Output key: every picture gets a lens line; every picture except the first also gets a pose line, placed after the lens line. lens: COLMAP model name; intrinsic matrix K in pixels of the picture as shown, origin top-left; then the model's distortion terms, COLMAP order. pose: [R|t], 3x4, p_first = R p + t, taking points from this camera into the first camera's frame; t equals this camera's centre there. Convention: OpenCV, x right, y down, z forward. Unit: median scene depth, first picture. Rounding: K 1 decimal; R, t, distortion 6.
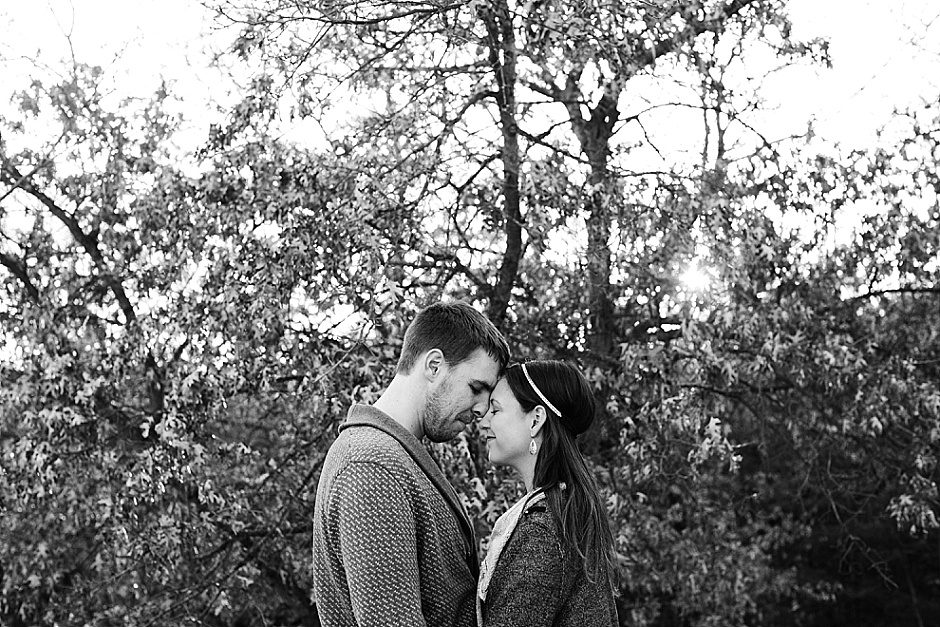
lens RADIAL K [[1433.5, 0, 470.0], [0, 1433.5, 313.5], [0, 0, 1]] dist [-0.124730, 0.084552]
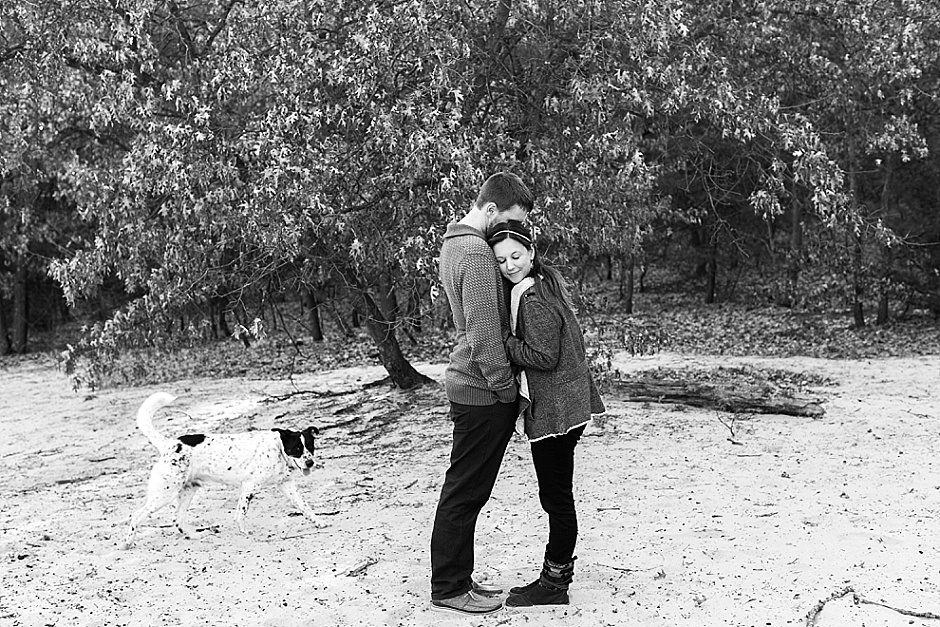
lens RADIAL K [[1334.8, 0, 470.0], [0, 1334.8, 313.5], [0, 0, 1]] dist [0.360399, 0.025065]
pose [[0.996297, 0.008018, 0.085606, -0.118280], [-0.033250, 0.954109, 0.297609, -0.167857], [-0.079292, -0.299354, 0.950842, -0.370049]]
